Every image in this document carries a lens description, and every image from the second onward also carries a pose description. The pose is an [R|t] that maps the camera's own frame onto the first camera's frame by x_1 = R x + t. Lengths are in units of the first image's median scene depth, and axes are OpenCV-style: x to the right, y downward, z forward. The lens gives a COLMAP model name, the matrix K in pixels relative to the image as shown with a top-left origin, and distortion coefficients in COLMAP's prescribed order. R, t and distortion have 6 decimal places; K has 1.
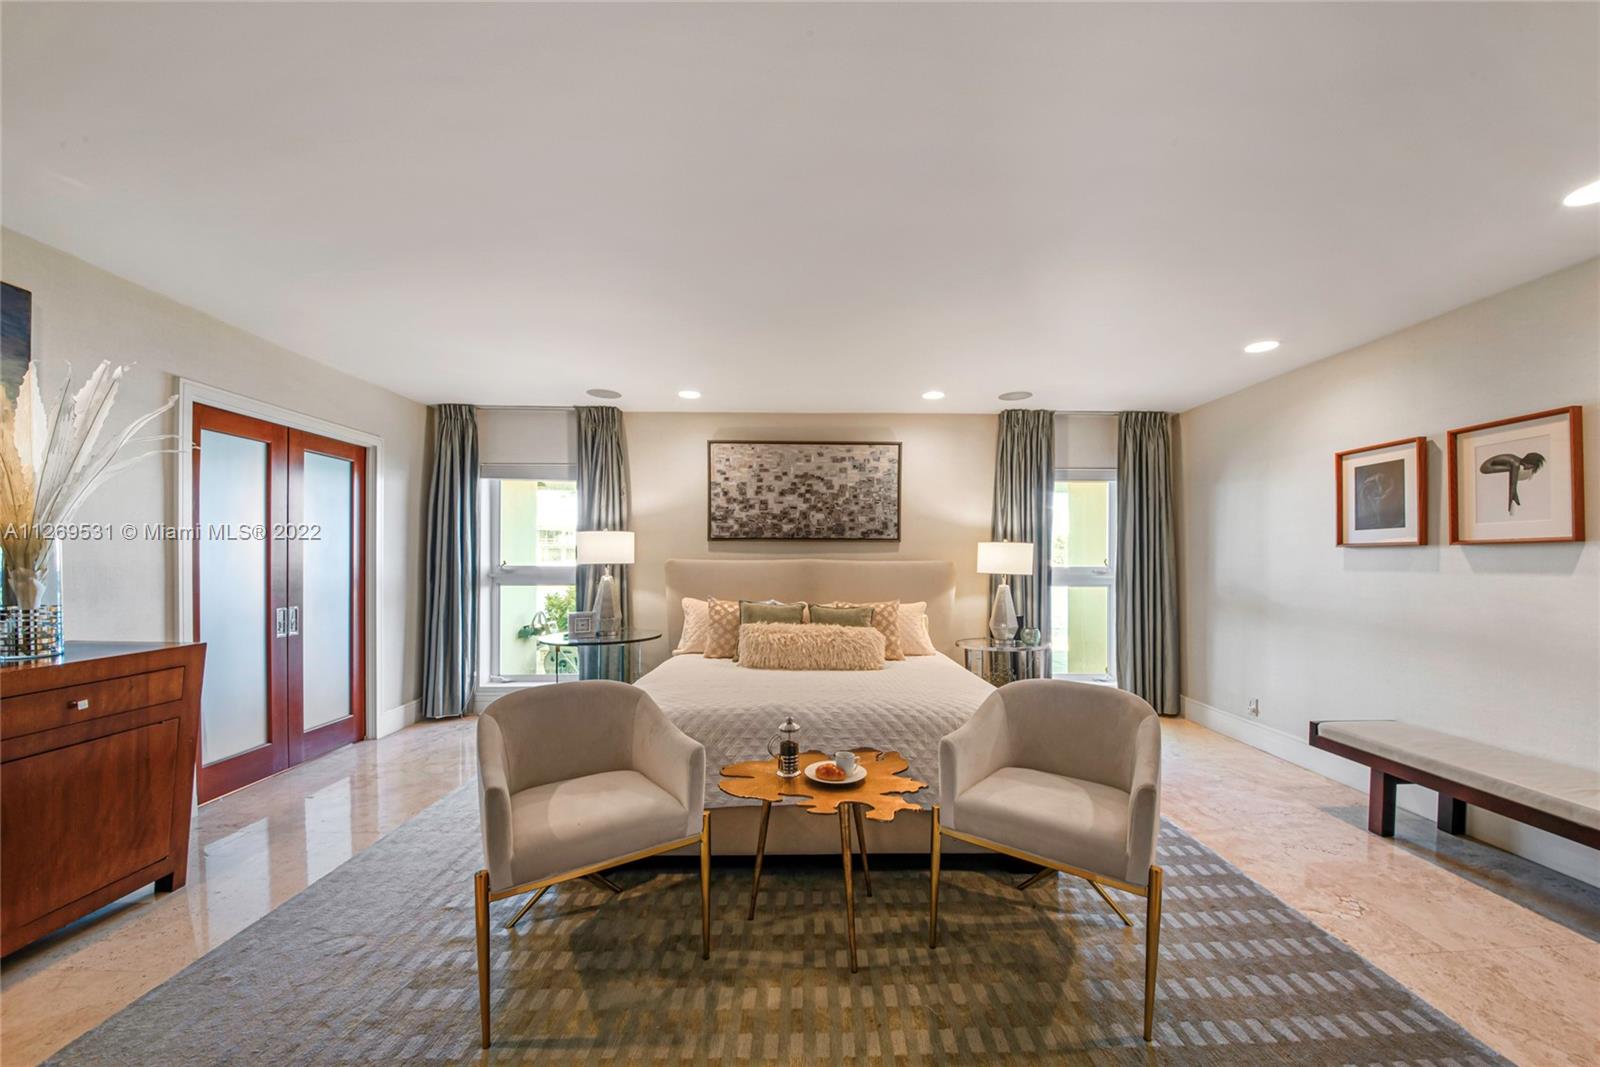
lens RADIAL K [[573.8, 0, 803.4], [0, 573.8, 559.8], [0, 0, 1]] dist [0.033745, -0.016195]
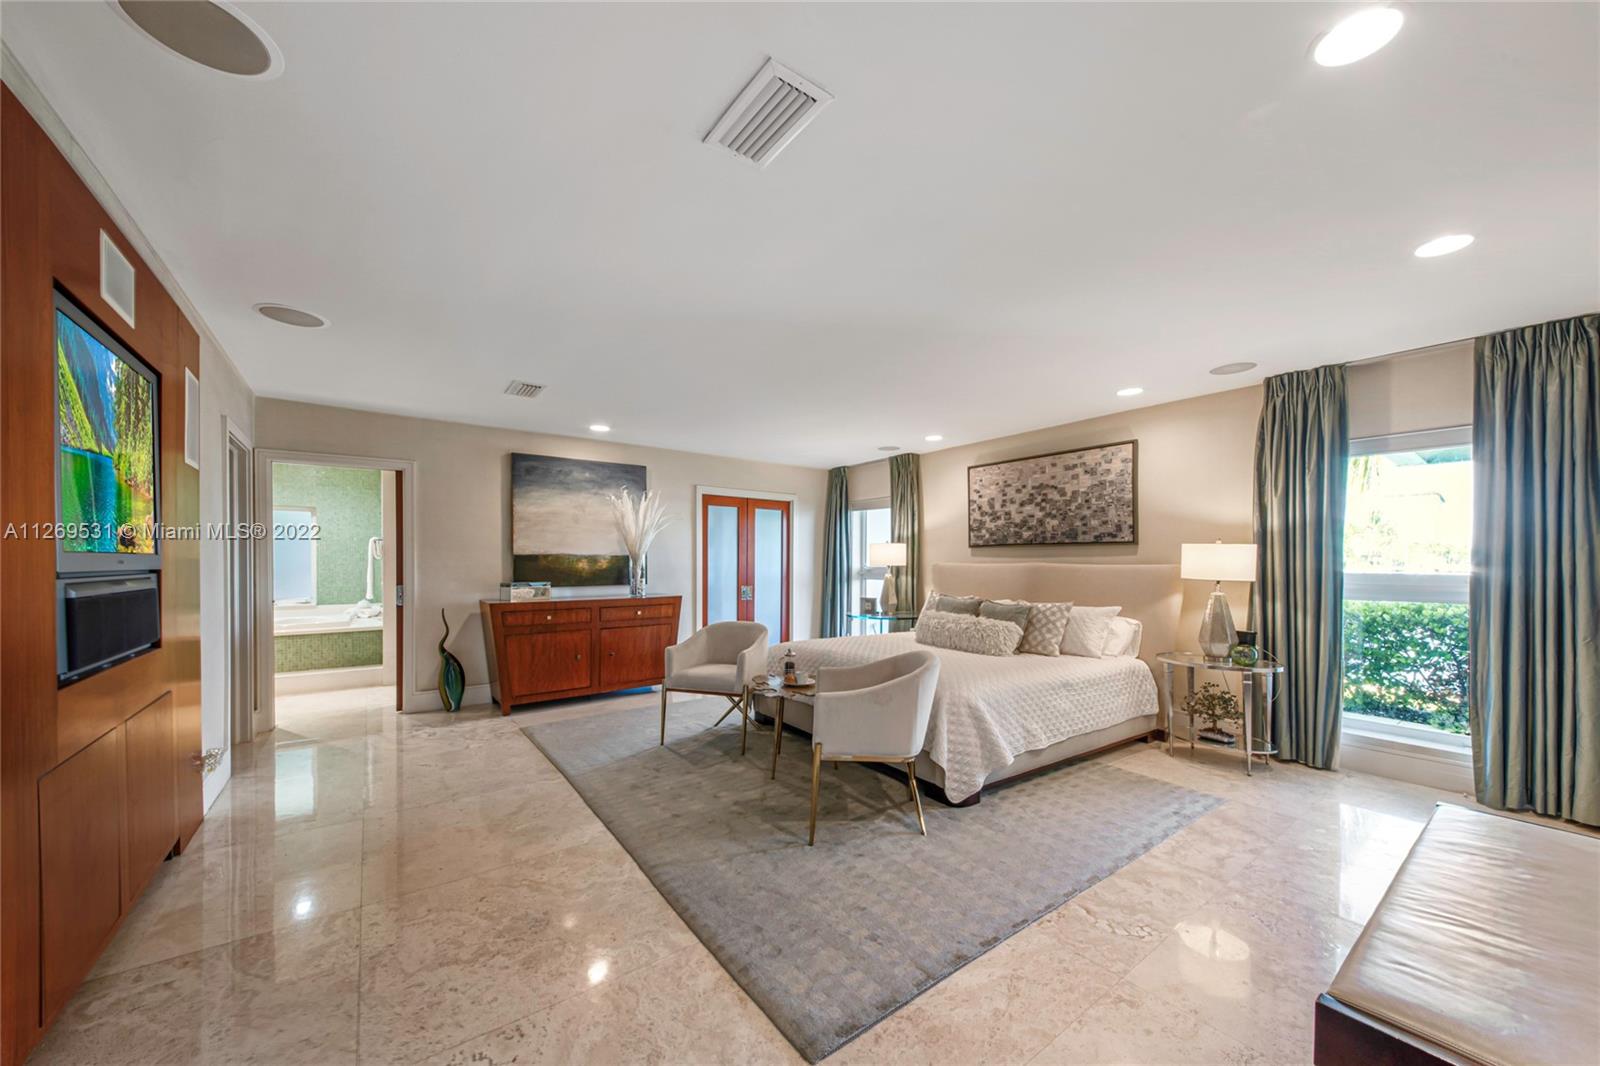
lens RADIAL K [[573.8, 0, 803.4], [0, 573.8, 559.3], [0, 0, 1]] dist [0.033745, -0.016195]
pose [[0.573524, -0.005501, -0.819170, 0.642135], [-0.004747, 0.999938, -0.010038, 0.005503], [0.819175, 0.009645, 0.573462, 0.002555]]
